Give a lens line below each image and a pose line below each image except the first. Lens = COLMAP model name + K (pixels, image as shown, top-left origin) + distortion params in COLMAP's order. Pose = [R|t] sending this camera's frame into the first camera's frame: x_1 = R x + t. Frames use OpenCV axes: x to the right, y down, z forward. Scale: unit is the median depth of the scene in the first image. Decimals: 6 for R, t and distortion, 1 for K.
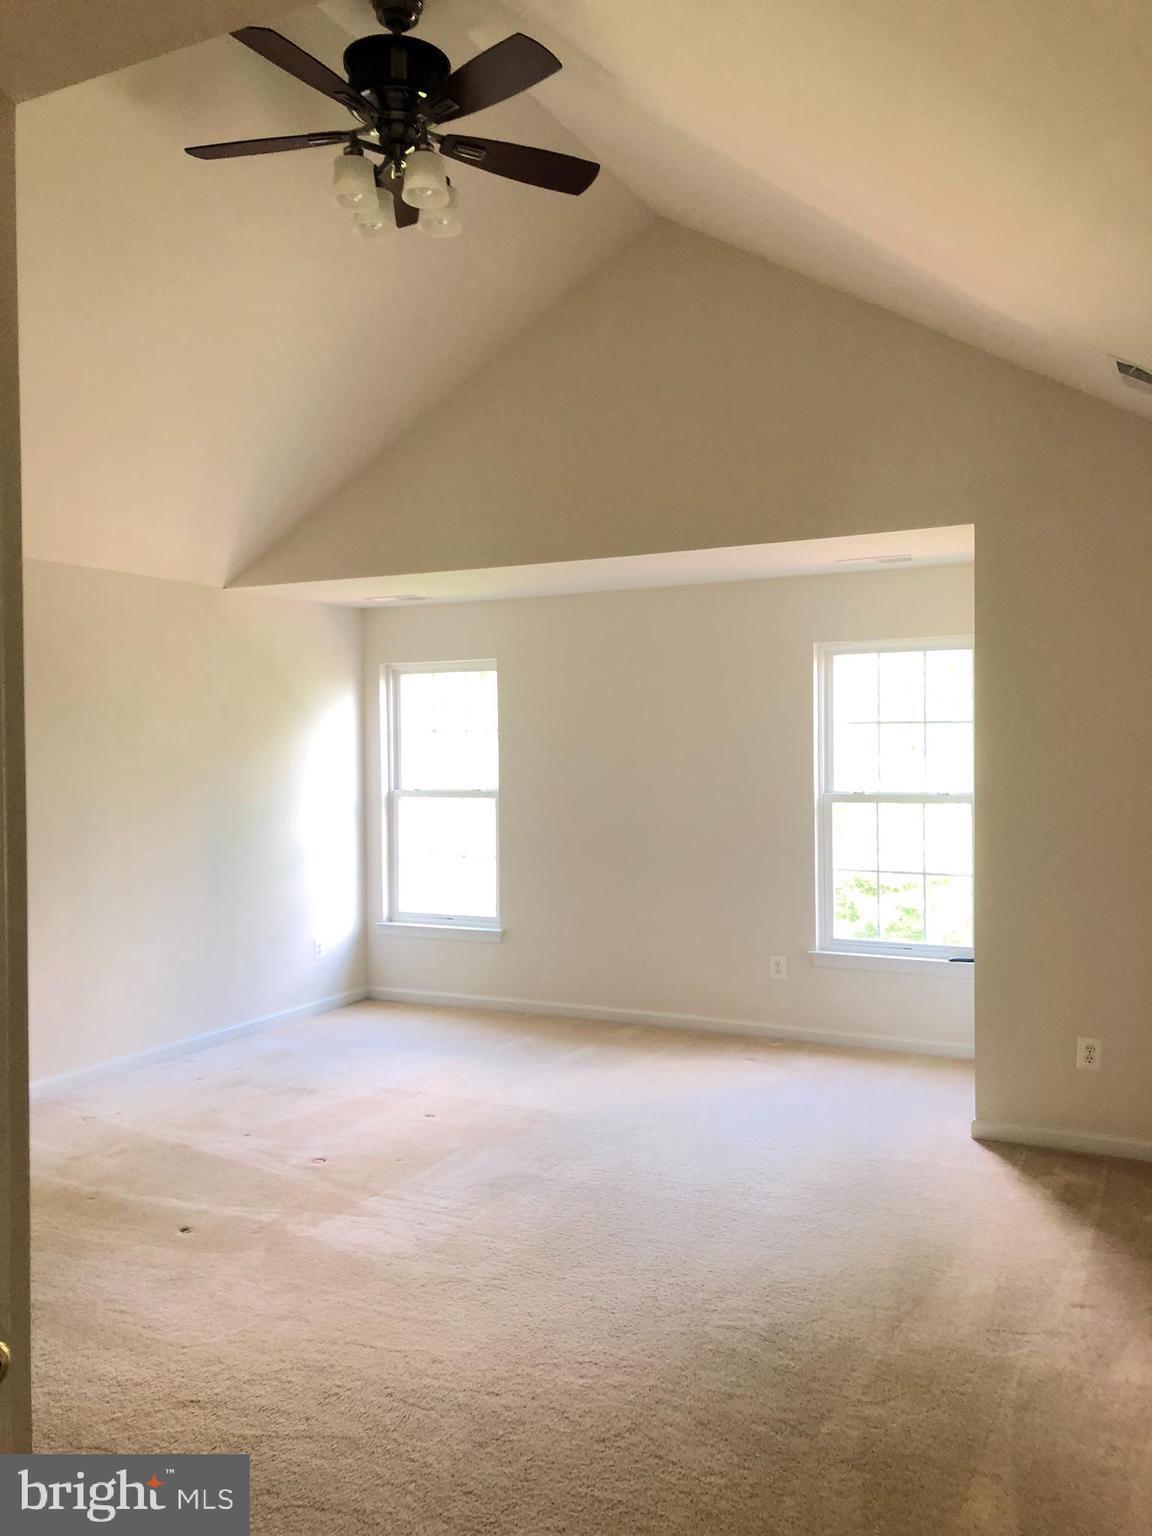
lens RADIAL K [[1242.1, 0, 576.0], [0, 1242.1, 768.0], [0, 0, 1]] dist [0.102212, -0.151183]
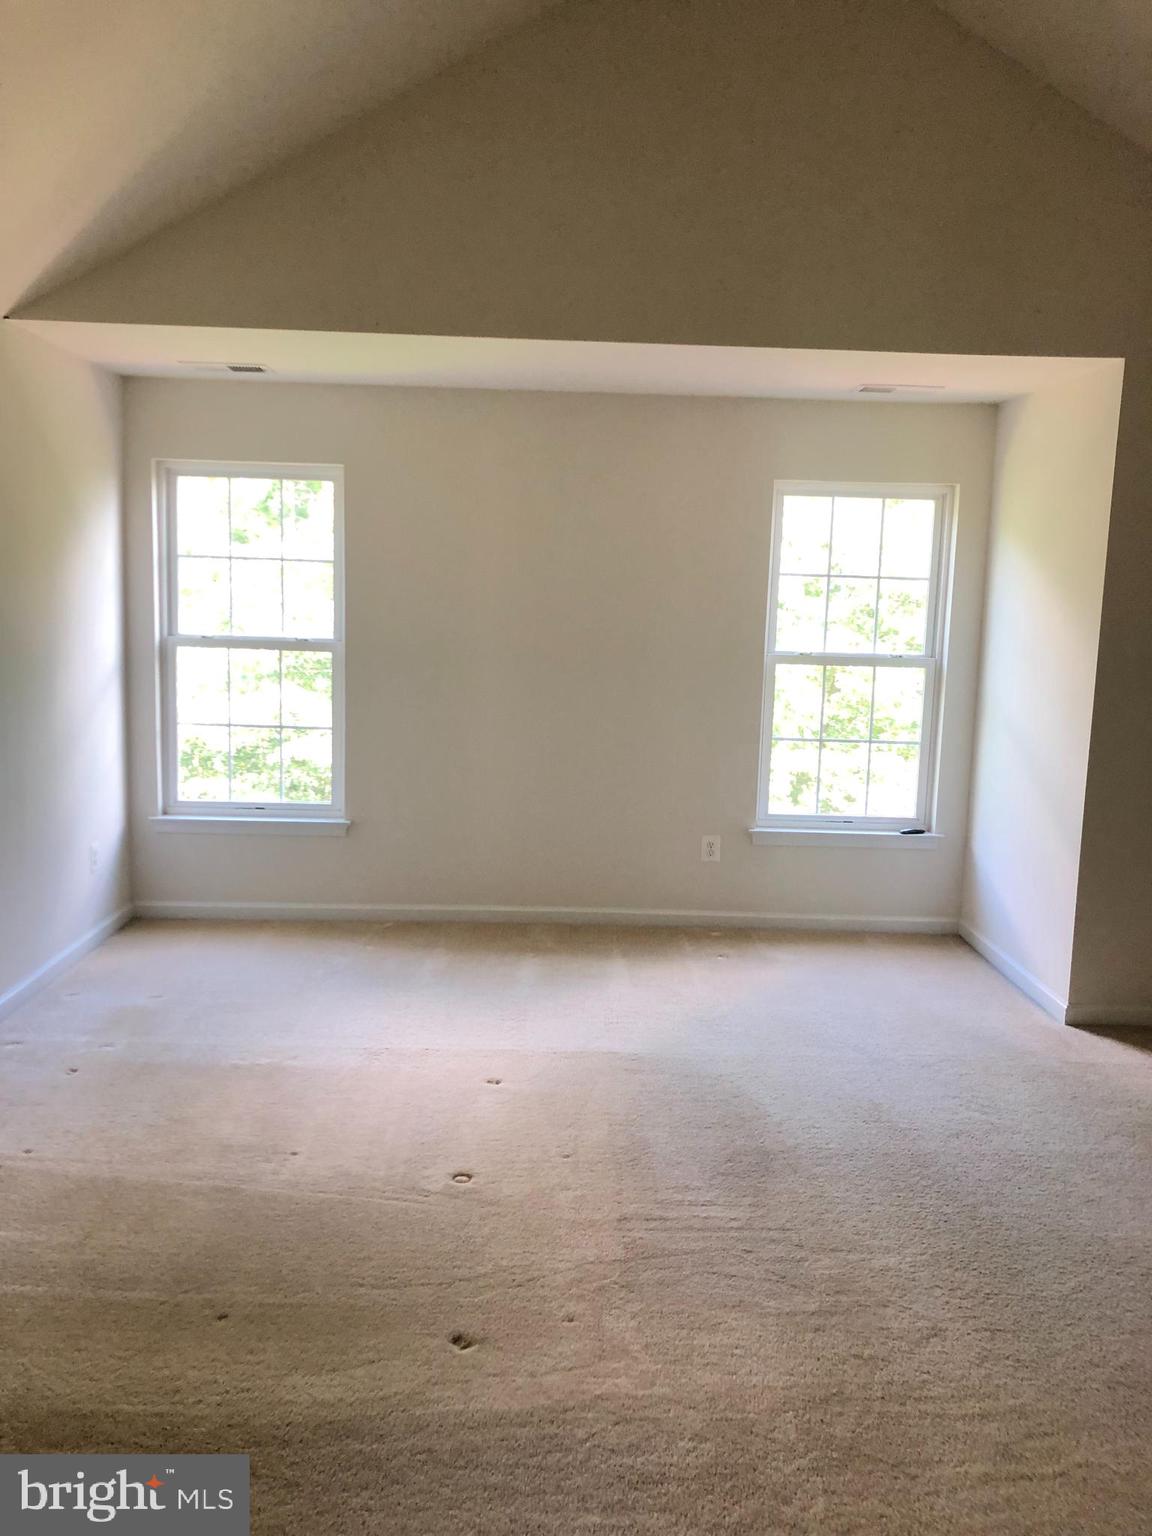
lens RADIAL K [[1242.1, 0, 576.0], [0, 1242.1, 768.0], [0, 0, 1]] dist [0.102212, -0.151183]
pose [[0.873083, -0.031578, 0.486547, -0.322308], [-0.030463, 0.992418, 0.119074, -0.000514], [-0.486619, -0.118783, 0.865502, 0.258996]]
